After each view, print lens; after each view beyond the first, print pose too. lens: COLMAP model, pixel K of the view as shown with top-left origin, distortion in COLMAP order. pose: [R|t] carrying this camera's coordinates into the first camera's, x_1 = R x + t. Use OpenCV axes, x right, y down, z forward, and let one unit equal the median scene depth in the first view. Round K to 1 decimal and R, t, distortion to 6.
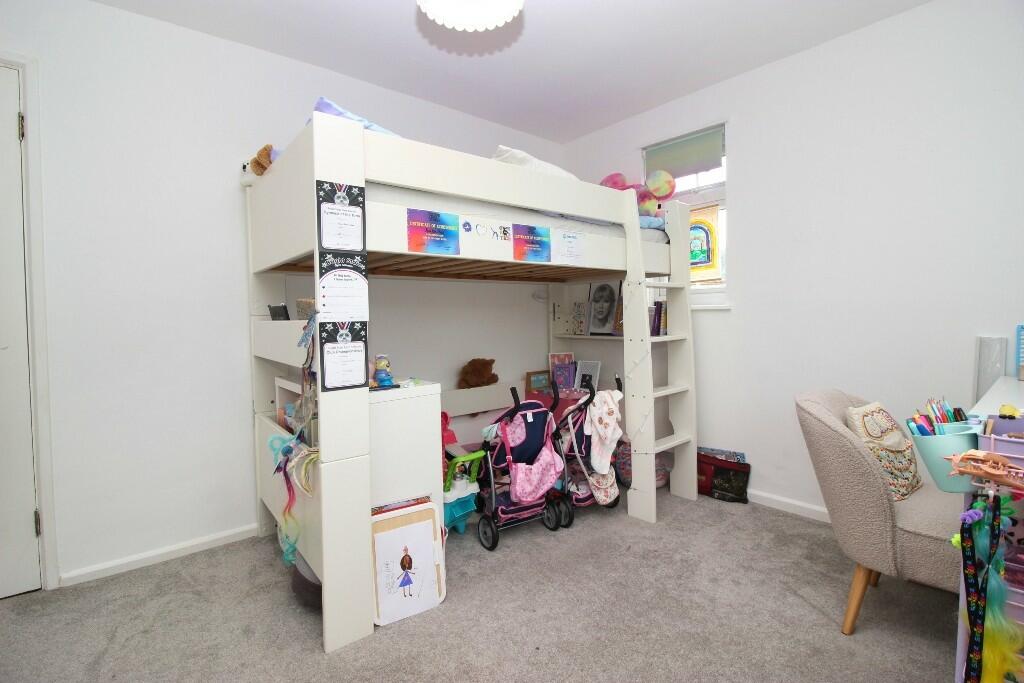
lens RADIAL K [[471.2, 0, 508.2], [0, 471.2, 328.5], [0, 0, 1]] dist [0.000105, -0.018496]
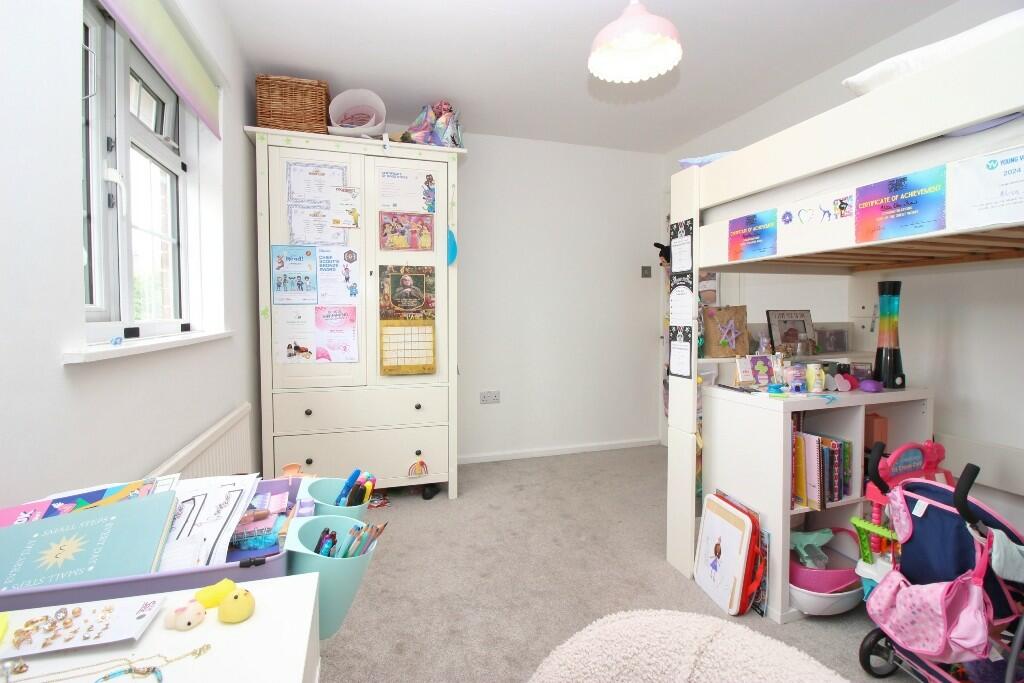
lens RADIAL K [[471.2, 0, 508.2], [0, 471.2, 328.5], [0, 0, 1]] dist [0.000105, -0.018496]
pose [[-0.385123, 0.044773, -0.921779, 0.922178], [-0.018817, 0.998234, 0.056349, -0.063341], [0.922673, 0.039046, -0.383600, 0.928435]]
